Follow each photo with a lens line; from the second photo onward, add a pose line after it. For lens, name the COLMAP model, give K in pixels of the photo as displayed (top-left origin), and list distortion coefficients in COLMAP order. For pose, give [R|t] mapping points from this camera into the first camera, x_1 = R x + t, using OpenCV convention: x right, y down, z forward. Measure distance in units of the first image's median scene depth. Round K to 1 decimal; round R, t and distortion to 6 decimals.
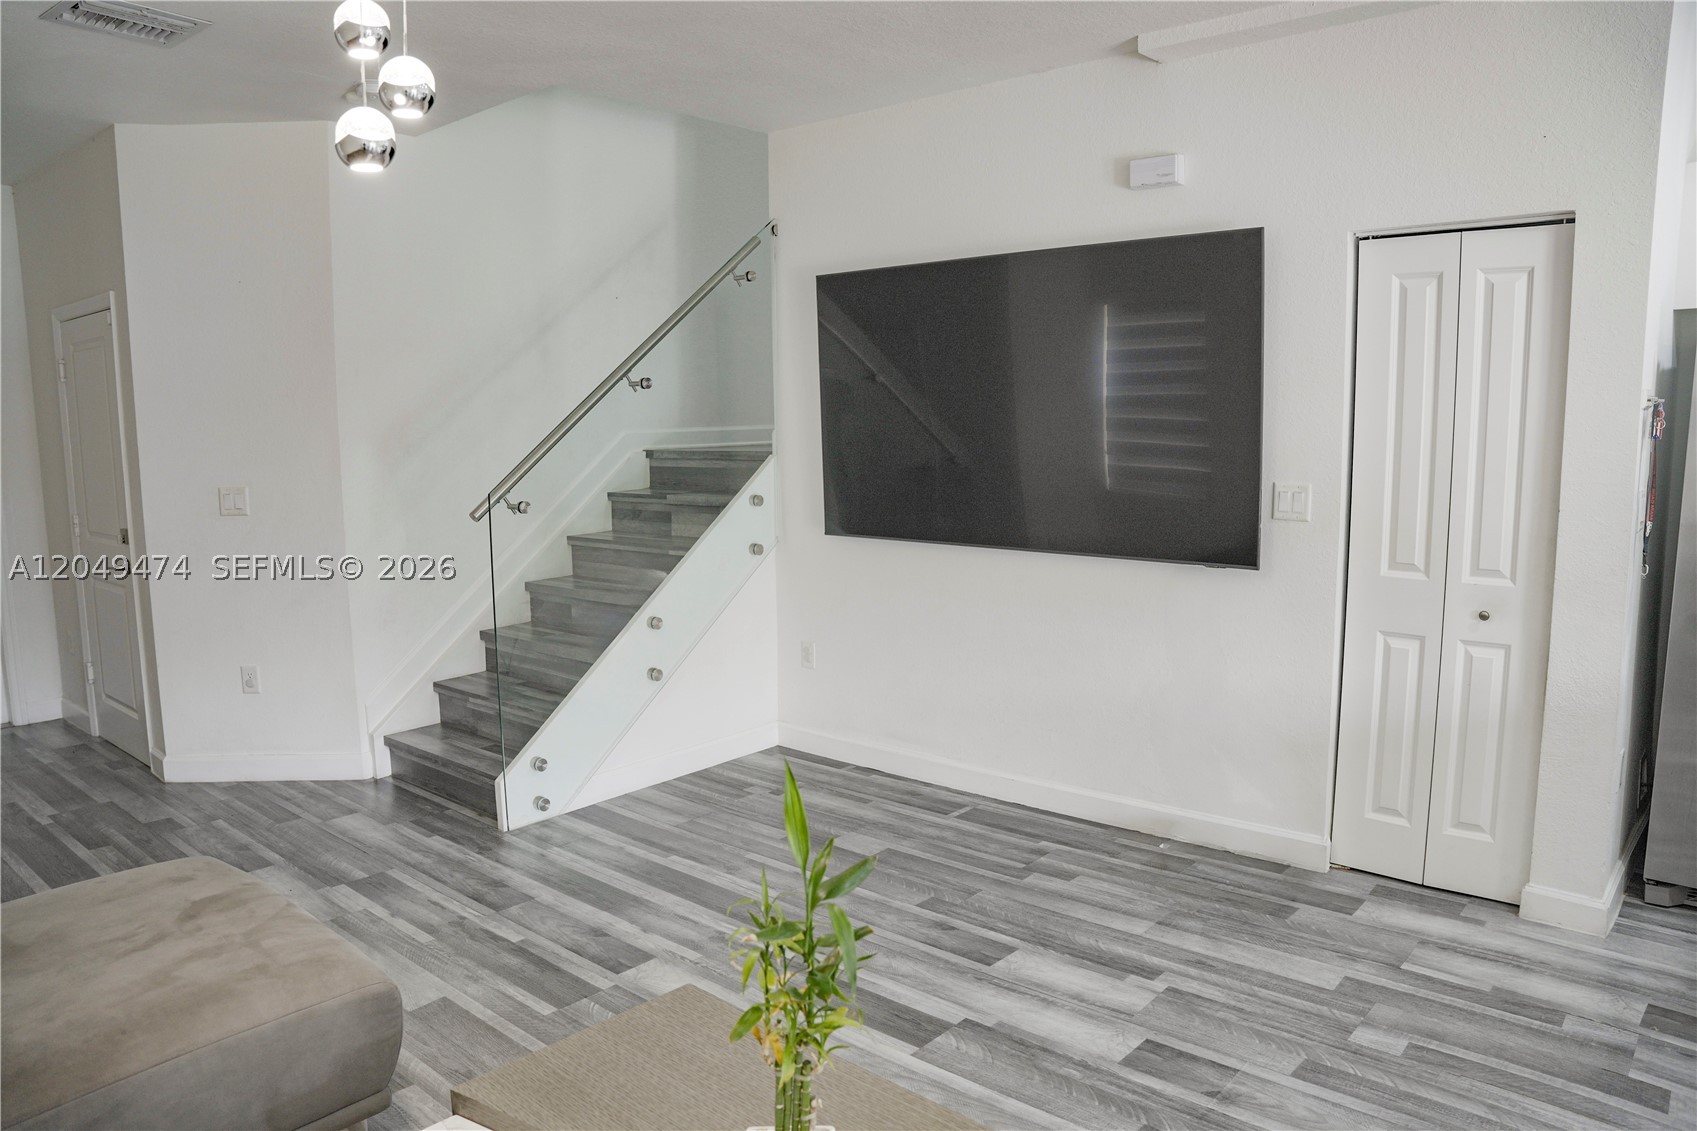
lens RADIAL K [[1154.3, 0, 846.9], [0, 1154.3, 559.8], [0, 0, 1]] dist [-0.182219, 0.133233]
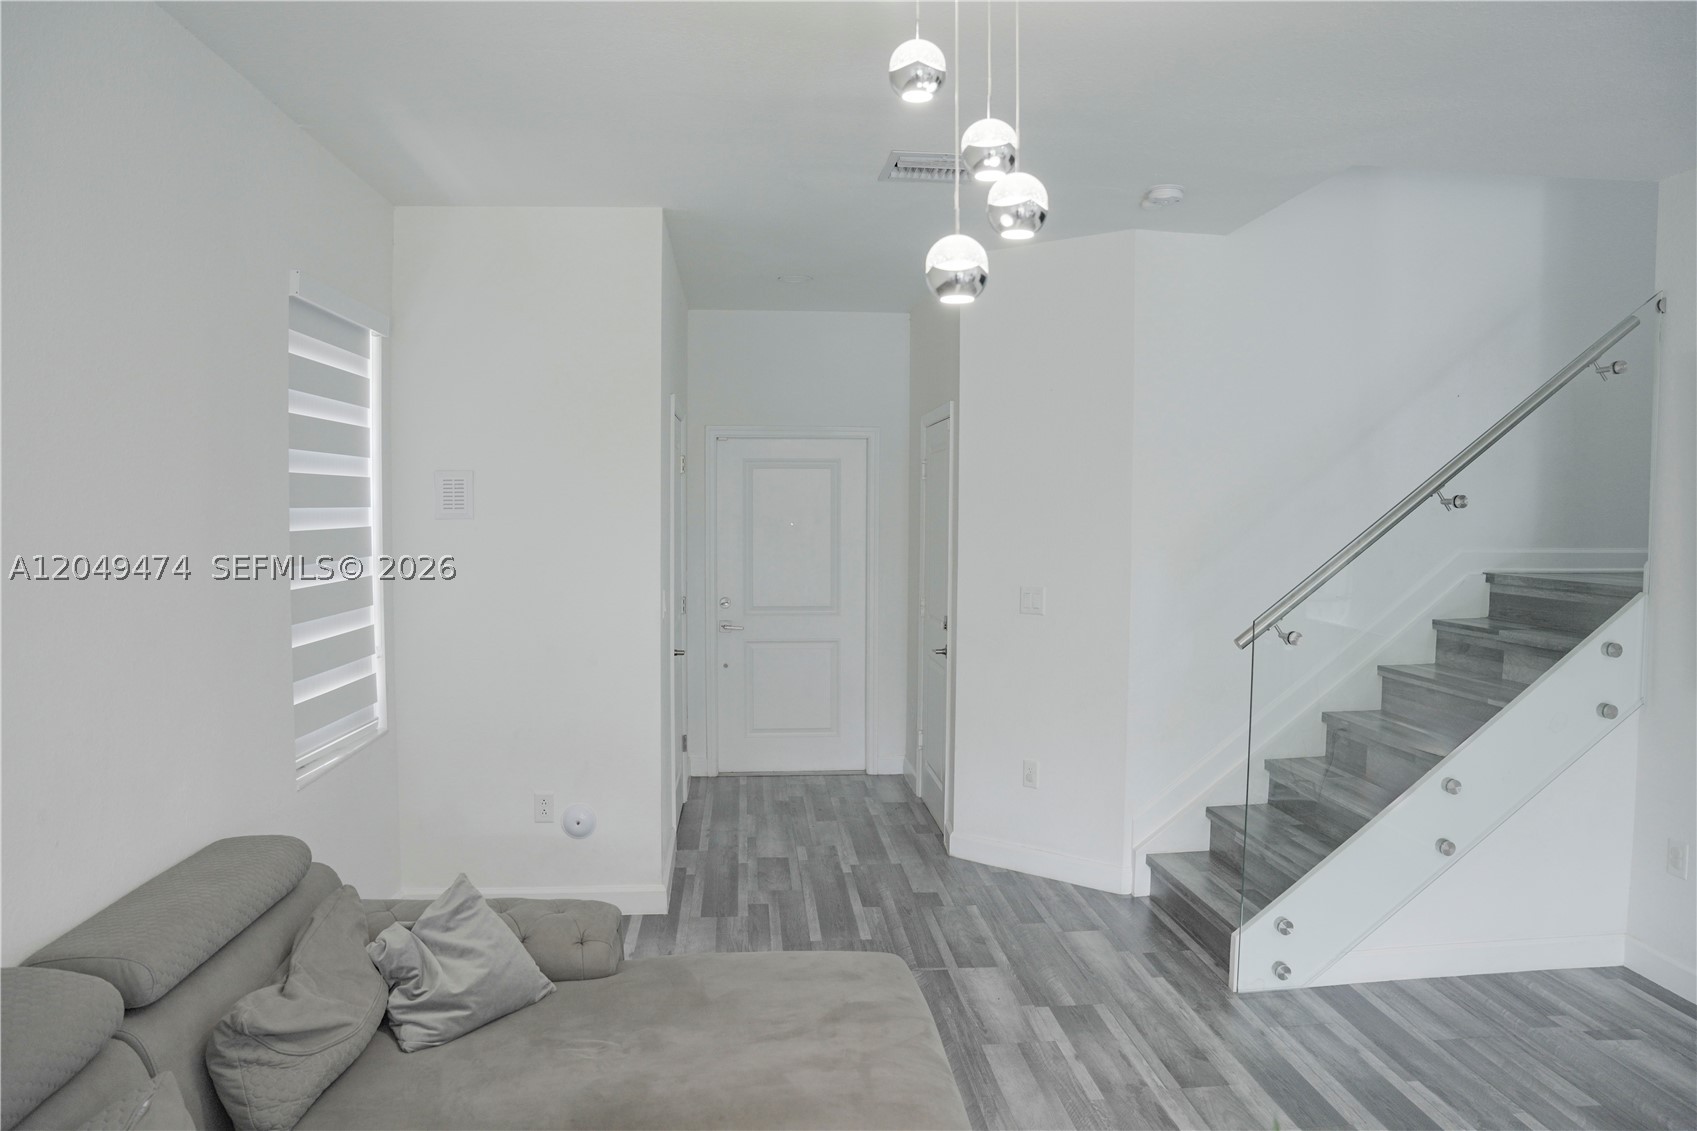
lens RADIAL K [[1154.3, 0, 846.9], [0, 1154.3, 559.8], [0, 0, 1]] dist [-0.182219, 0.133233]
pose [[0.717370, 0.049891, -0.694904, 0.067709], [-0.101548, 0.994268, -0.033448, -0.038507], [0.689252, 0.094561, 0.718324, 0.107001]]
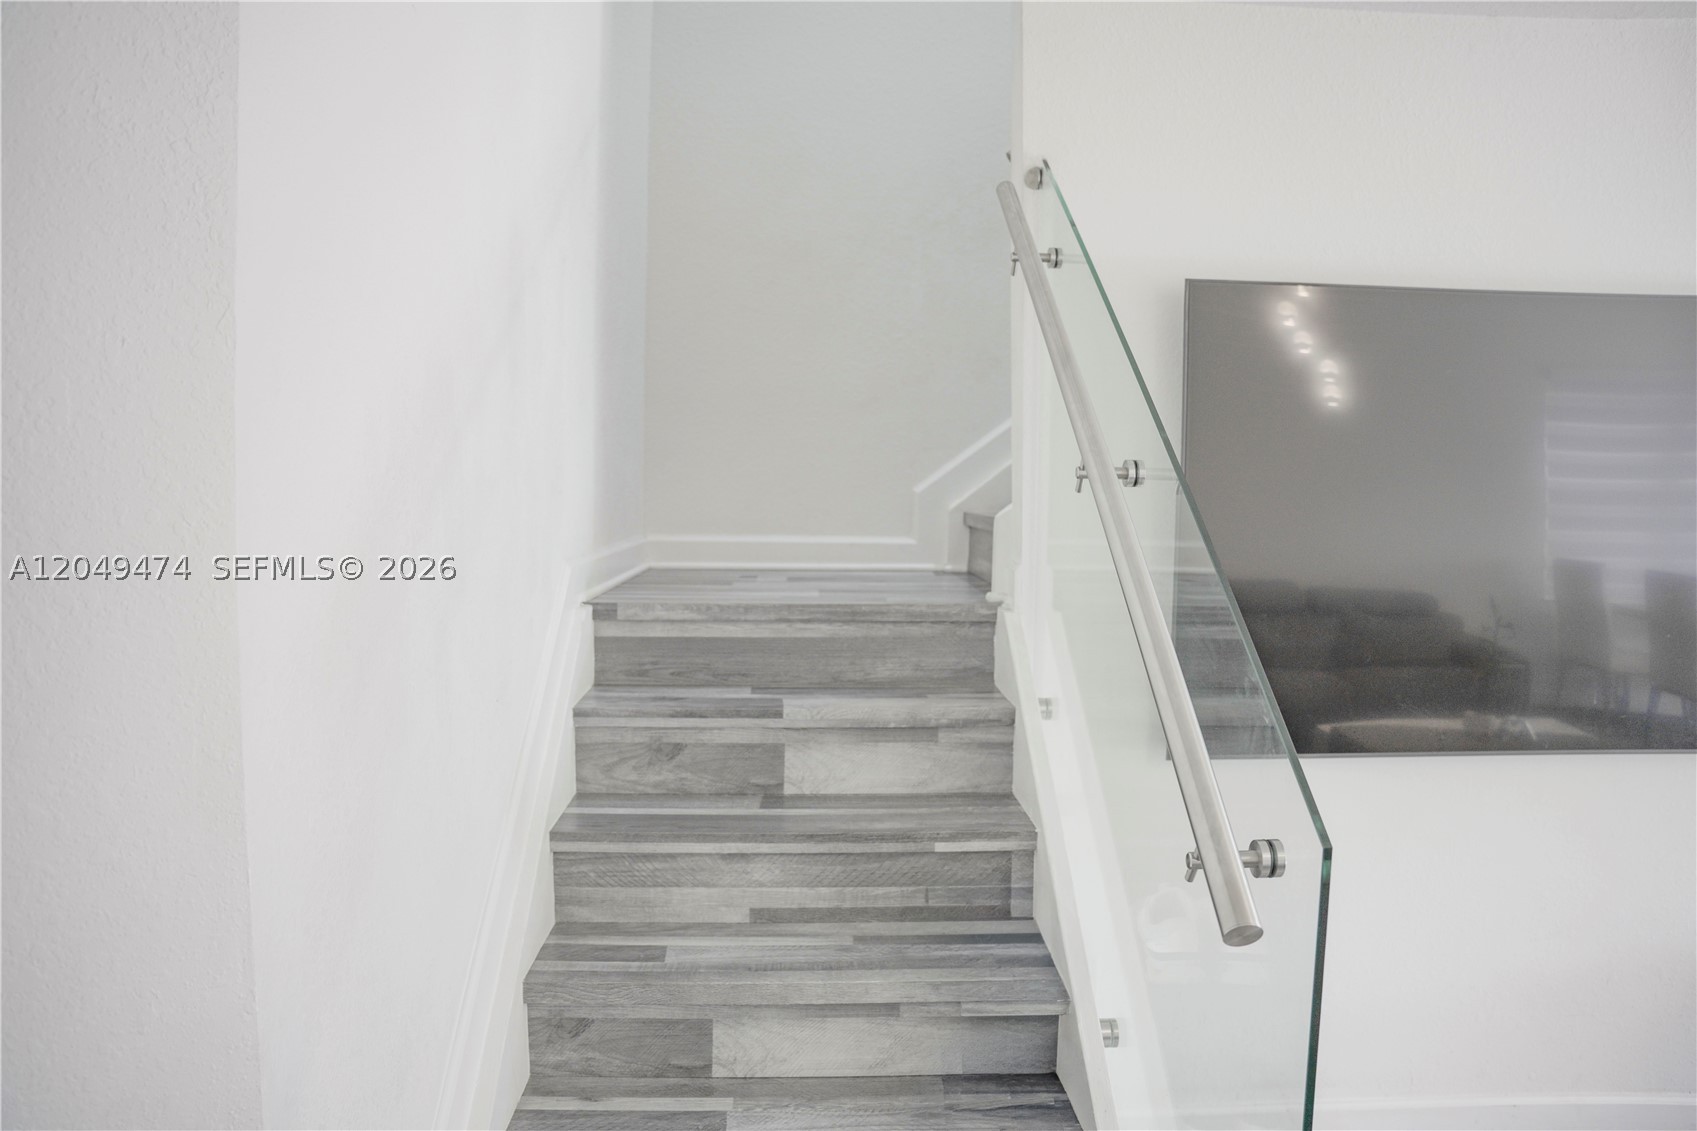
lens RADIAL K [[1154.3, 0, 846.9], [0, 1154.3, 559.8], [0, 0, 1]] dist [-0.182219, 0.133233]
pose [[0.738106, -0.030063, 0.674015, -0.529717], [0.072061, 0.996805, -0.034453, -0.116552], [-0.670825, 0.074000, 0.737914, 0.768286]]
